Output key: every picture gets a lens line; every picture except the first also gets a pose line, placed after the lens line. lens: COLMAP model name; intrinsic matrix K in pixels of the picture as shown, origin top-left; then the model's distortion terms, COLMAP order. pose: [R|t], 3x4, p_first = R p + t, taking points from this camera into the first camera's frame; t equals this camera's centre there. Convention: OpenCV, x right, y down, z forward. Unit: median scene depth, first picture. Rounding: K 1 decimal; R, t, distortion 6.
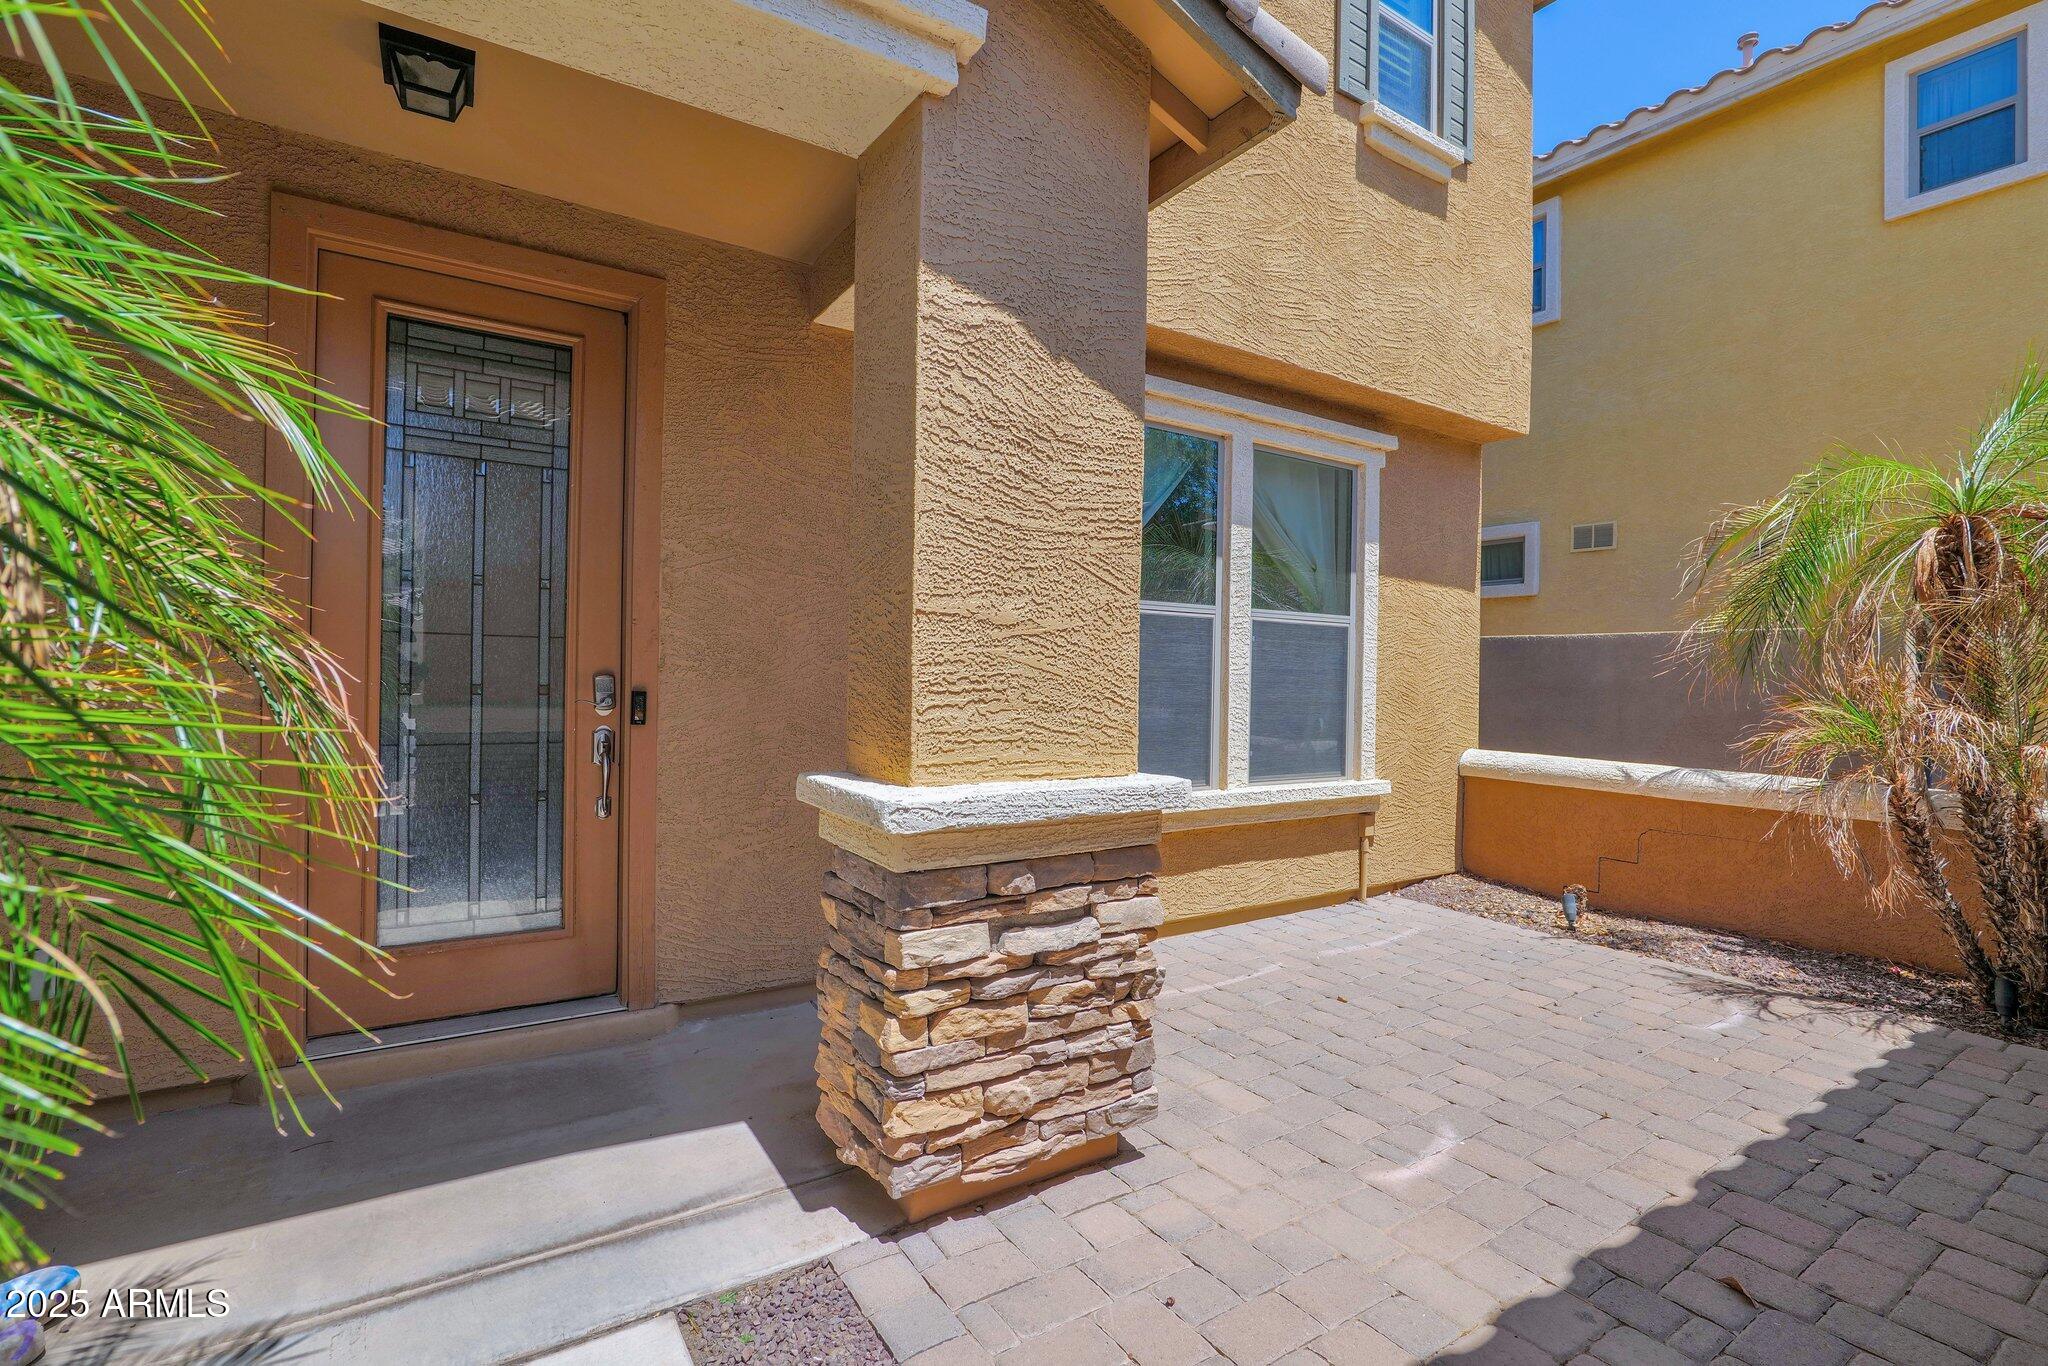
lens RADIAL K [[960.7, 0, 1027.1], [0, 960.7, 681.4], [0, 0, 1]] dist [-0.021488, 0.003812]
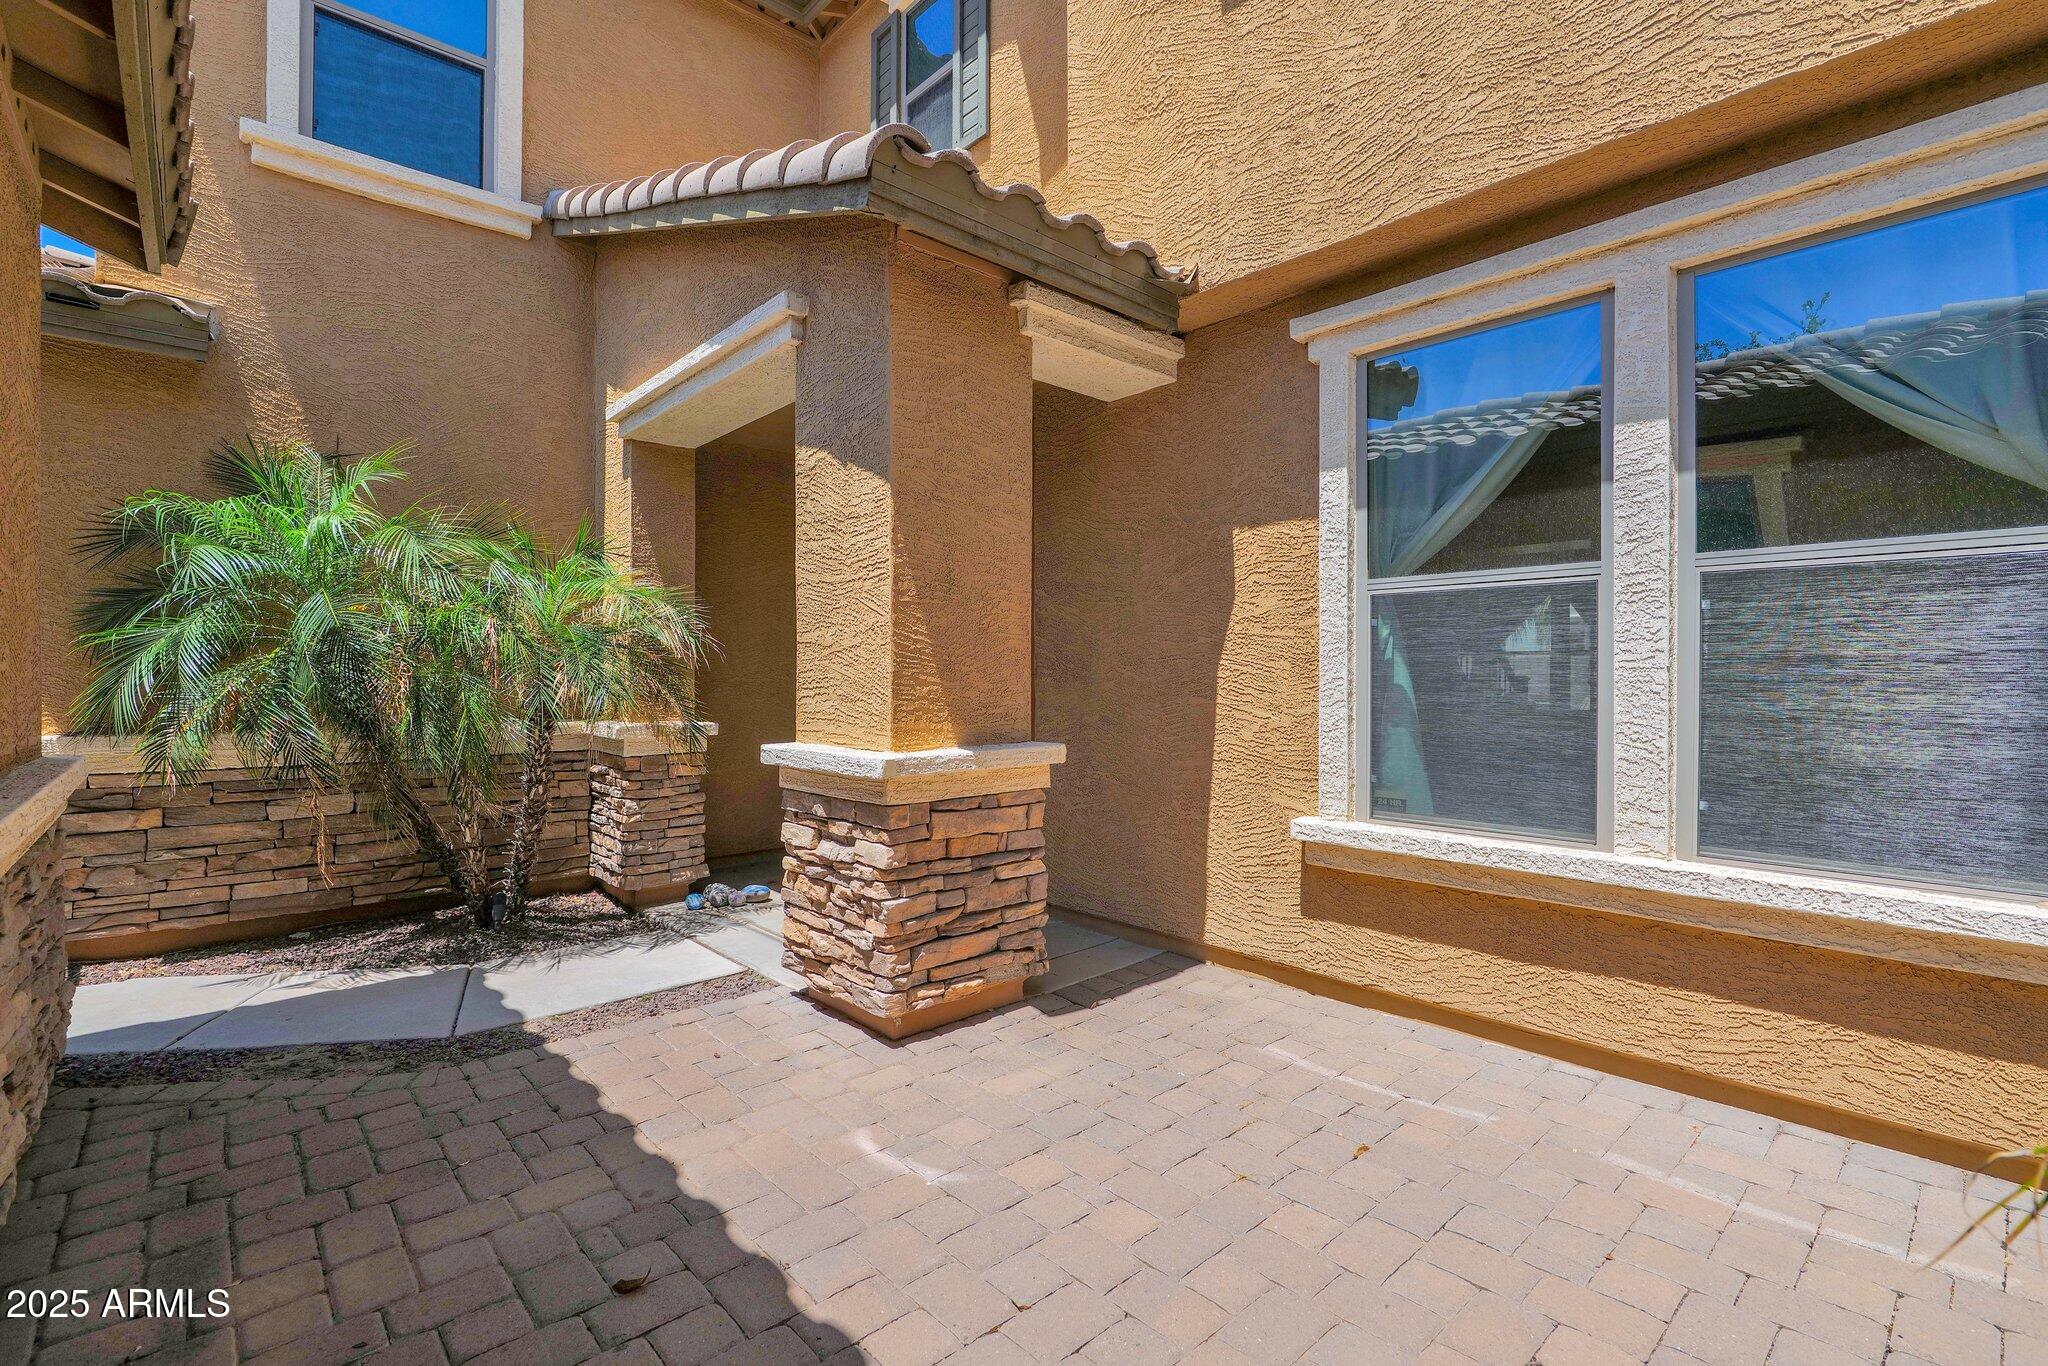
lens RADIAL K [[960.7, 0, 1026.3], [0, 960.7, 683.4], [0, 0, 1]] dist [-0.021488, 0.003812]
pose [[0.129057, -0.007577, -0.991608, 1.515466], [-0.000382, 0.999970, -0.007690, 0.013765], [0.991637, 0.001371, 0.129051, 1.068884]]
